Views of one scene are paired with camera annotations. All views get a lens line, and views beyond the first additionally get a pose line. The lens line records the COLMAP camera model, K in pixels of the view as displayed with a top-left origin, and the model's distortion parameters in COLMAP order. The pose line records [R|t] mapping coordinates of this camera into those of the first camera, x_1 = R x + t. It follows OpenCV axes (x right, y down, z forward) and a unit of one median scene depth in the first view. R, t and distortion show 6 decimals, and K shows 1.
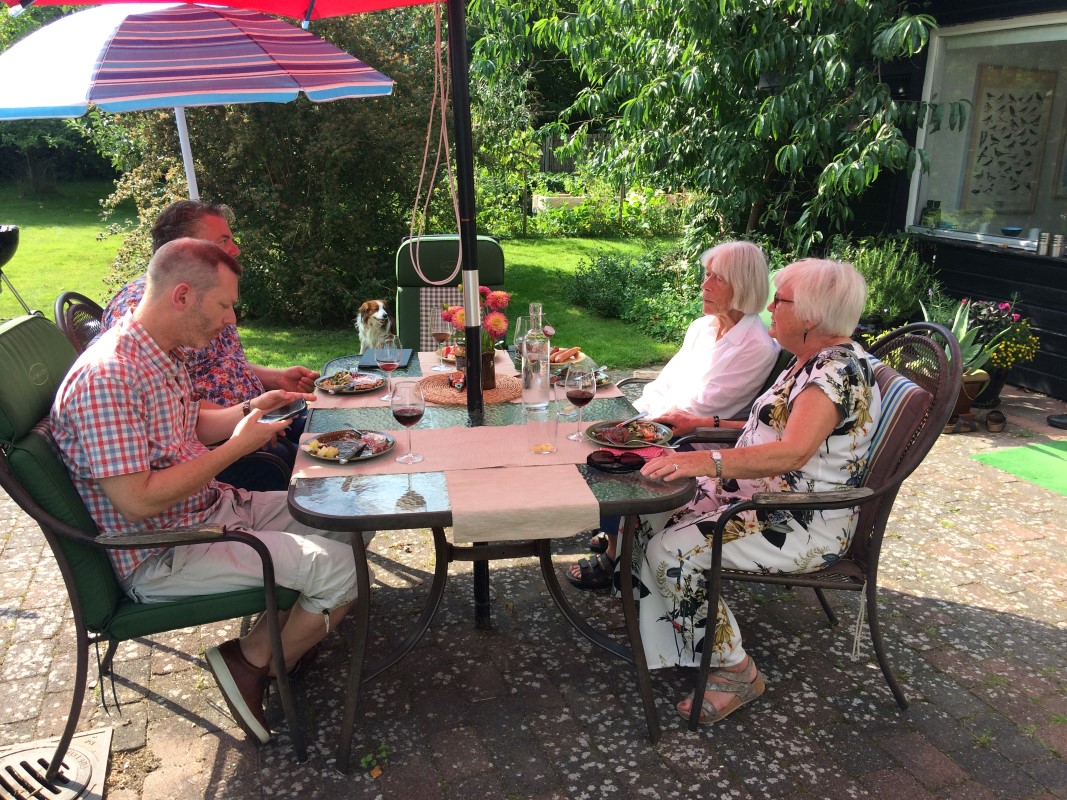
lens RADIAL K [[902.7, 0, 497.6], [0, 902.7, 398.4], [0, 0, 1]] dist [0.108735, -0.175260]
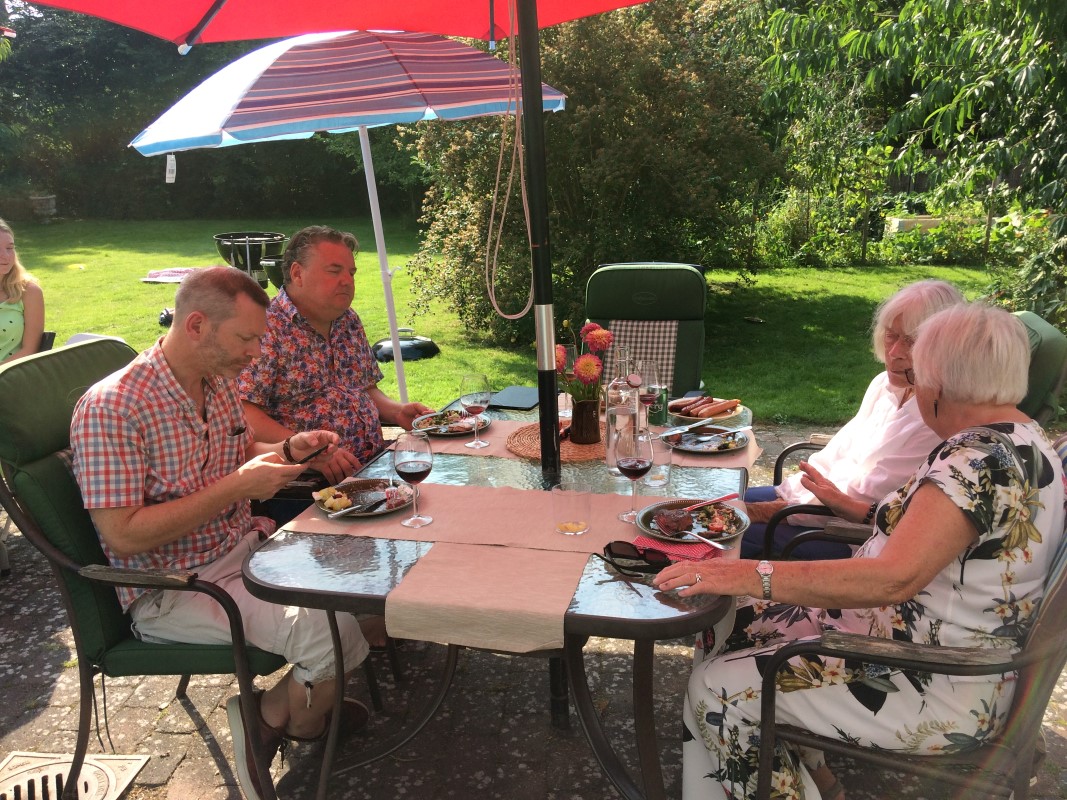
lens RADIAL K [[902.7, 0, 444.4], [0, 902.7, 405.6], [0, 0, 1]] dist [0.108735, -0.175260]
pose [[0.917845, 0.061634, -0.392125, 0.266313], [-0.070666, 0.997463, -0.008627, -0.038007], [0.390598, 0.035628, 0.919872, 0.225592]]
